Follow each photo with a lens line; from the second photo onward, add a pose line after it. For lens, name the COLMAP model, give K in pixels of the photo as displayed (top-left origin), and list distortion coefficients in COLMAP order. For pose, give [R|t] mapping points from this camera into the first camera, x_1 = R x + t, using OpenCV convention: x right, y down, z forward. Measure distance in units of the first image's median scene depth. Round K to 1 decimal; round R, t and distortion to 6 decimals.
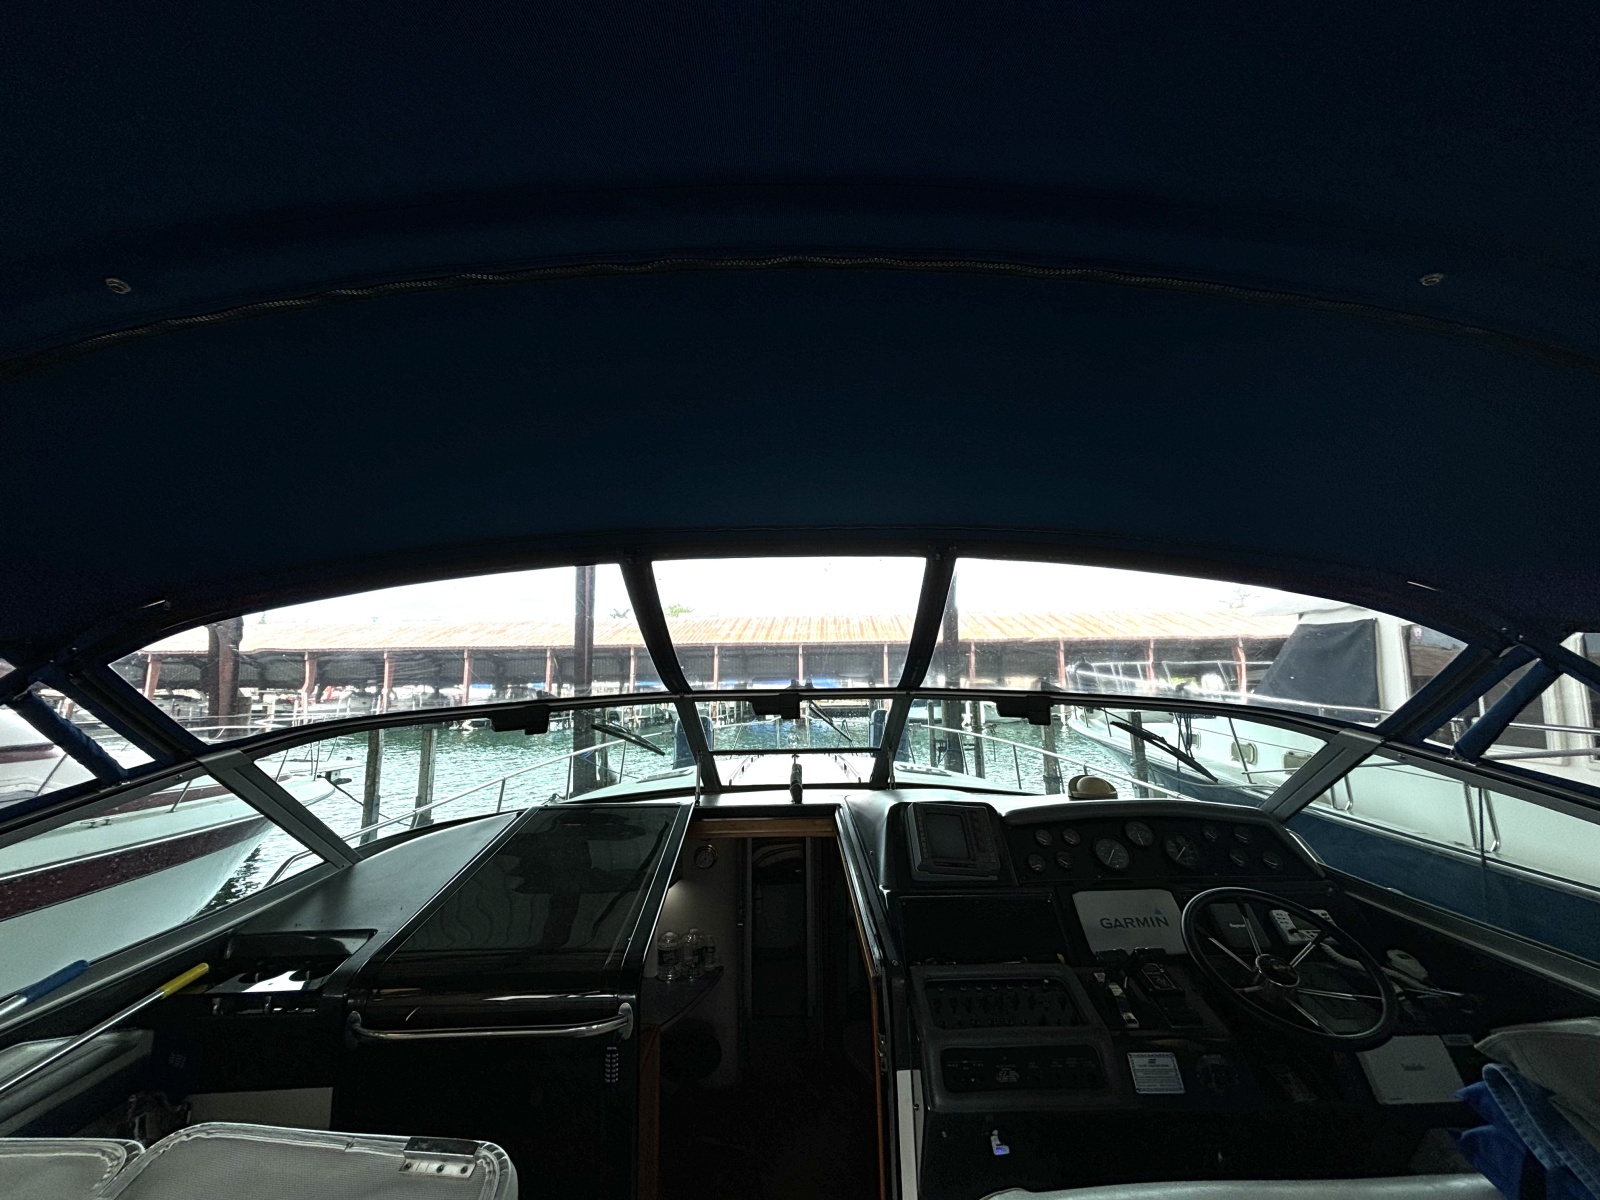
lens RADIAL K [[637.7, 0, 794.8], [0, 637.7, 602.3], [0, 0, 1]] dist [-0.000623, 0.000496]
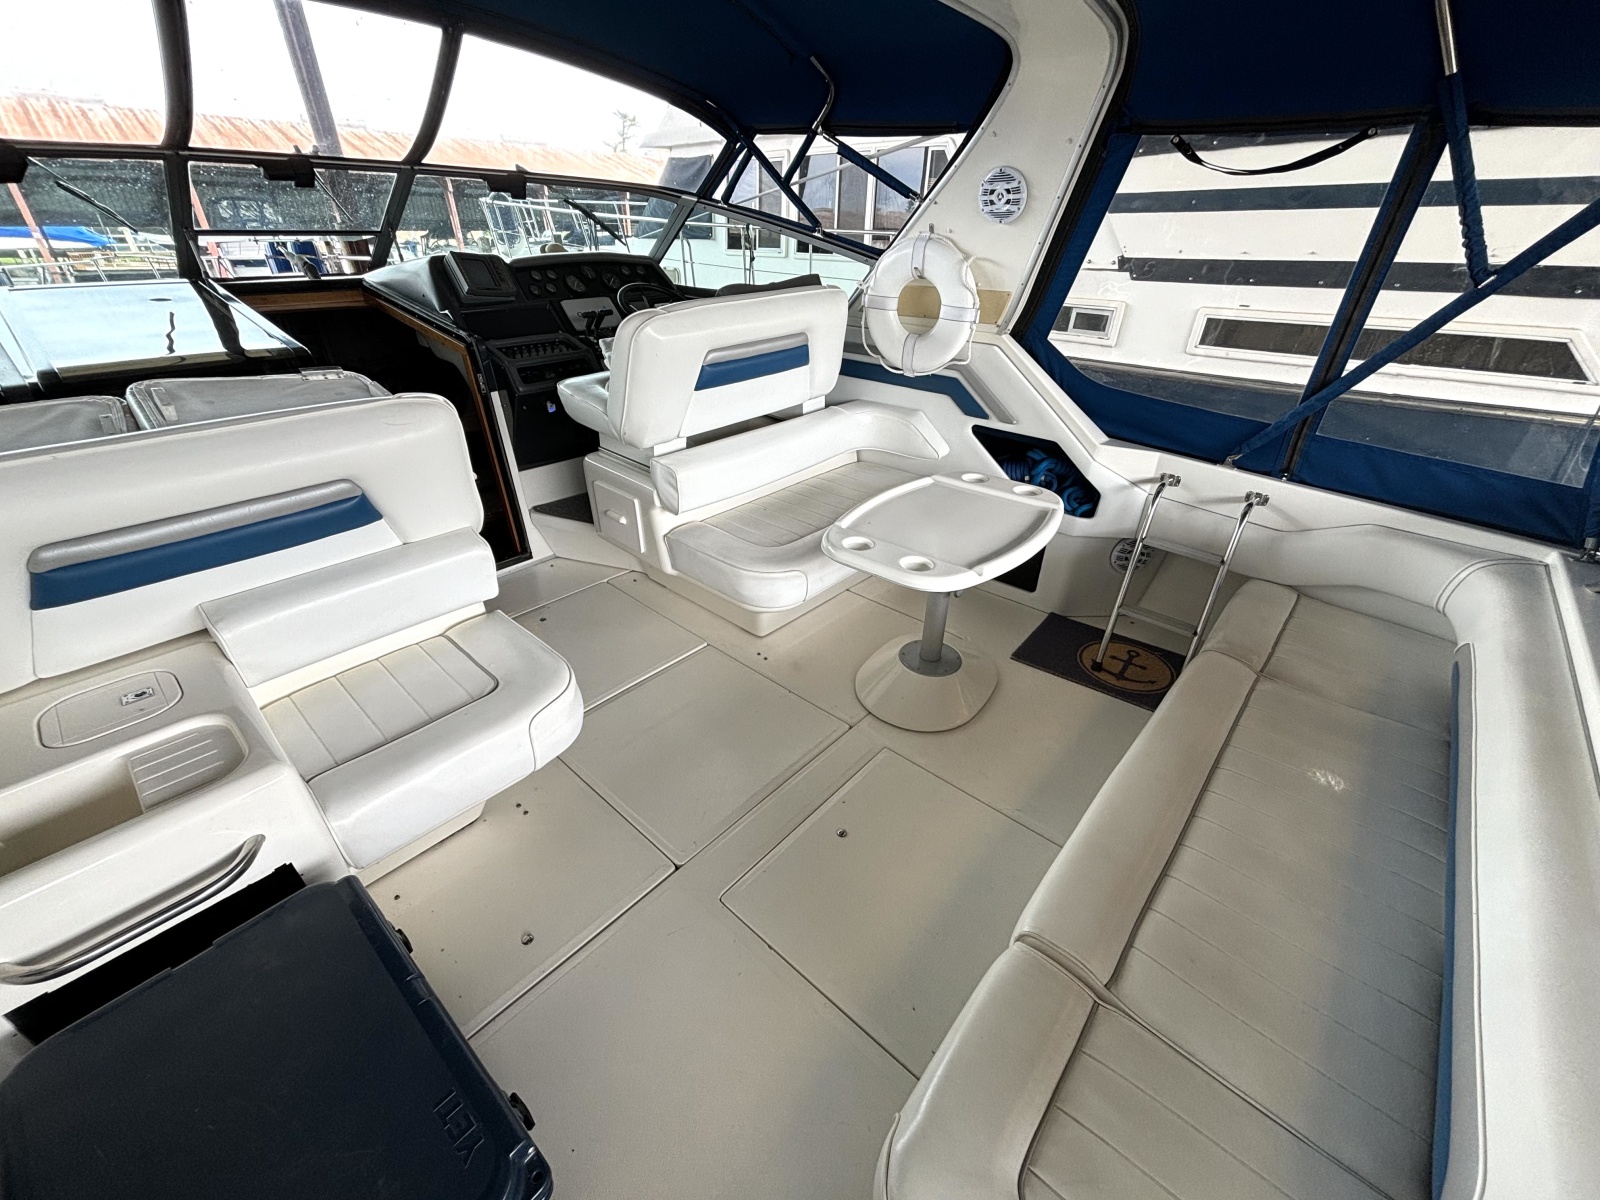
lens RADIAL K [[637.7, 0, 794.8], [0, 637.7, 602.3], [0, 0, 1]] dist [-0.000623, 0.000496]
pose [[0.677037, -0.358823, 0.642547, -0.083260], [-0.098969, 0.820765, 0.562628, 0.013603], [-0.729264, -0.444512, 0.520176, -0.112490]]
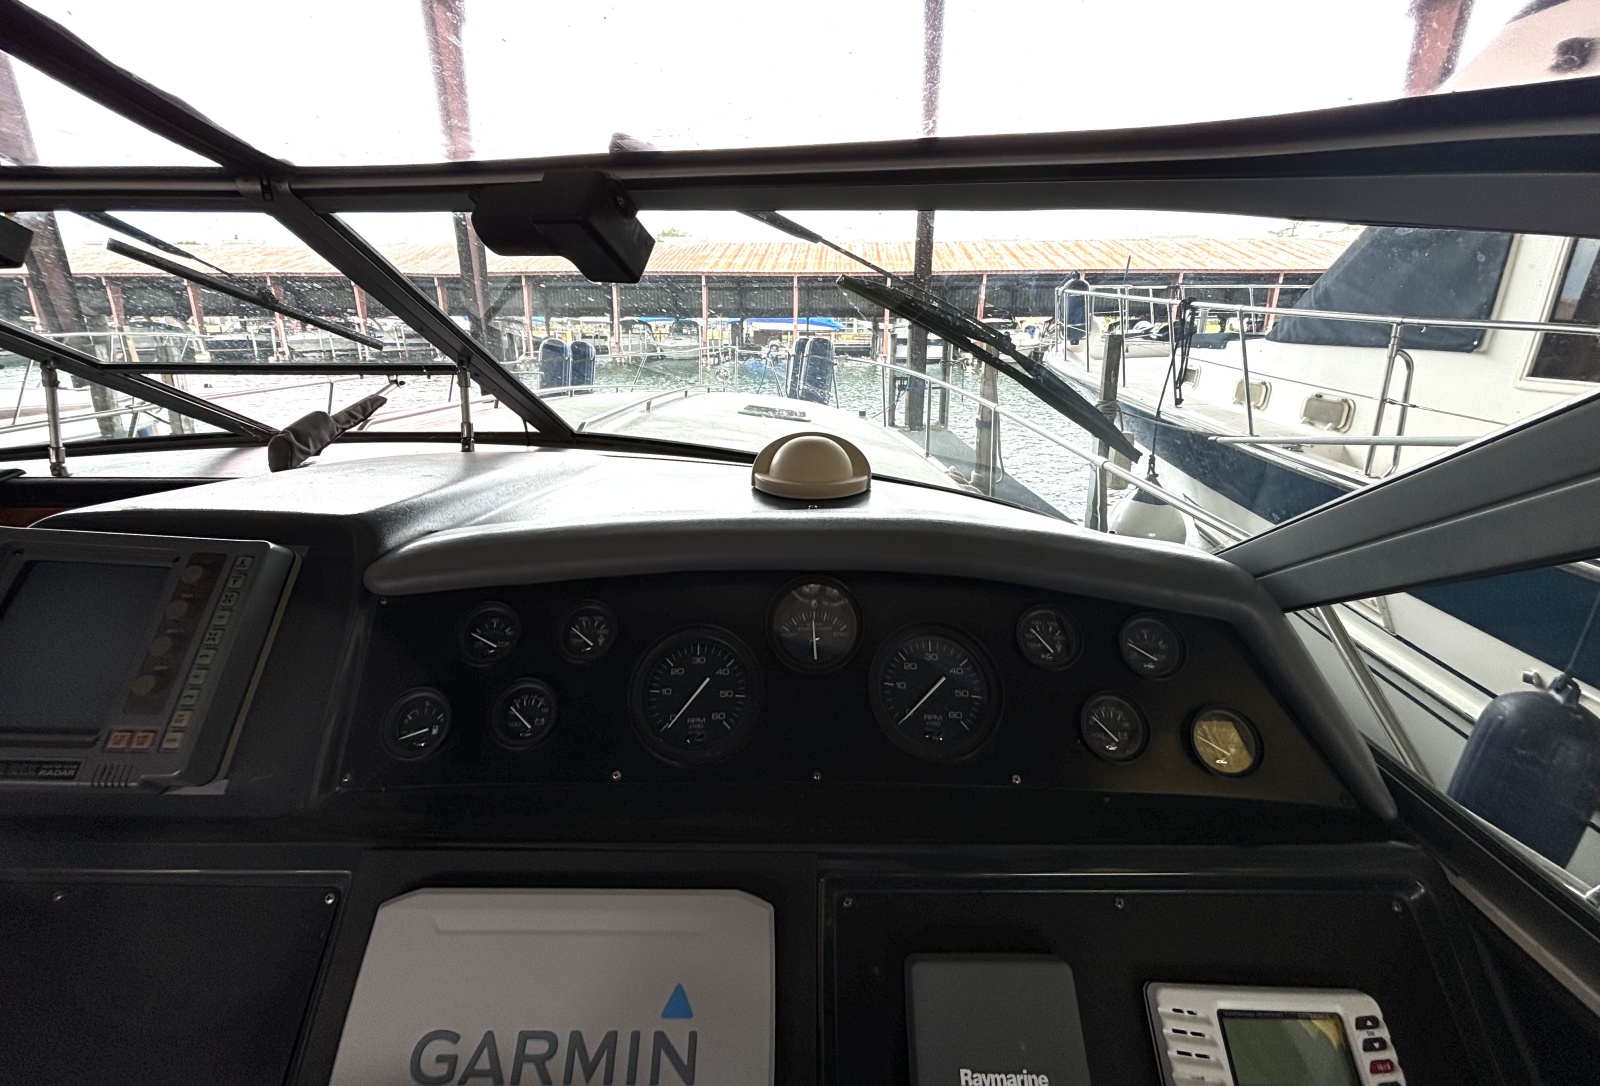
lens RADIAL K [[632.0, 0, 791.9], [0, 632.0, 487.0], [0, 0, 1]] dist [0.020926, -0.000052]
pose [[0.999648, 0.015291, -0.021690, 0.100127], [-0.006105, 0.927886, 0.372814, 0.033903], [0.025826, -0.372550, 0.927653, 0.137990]]
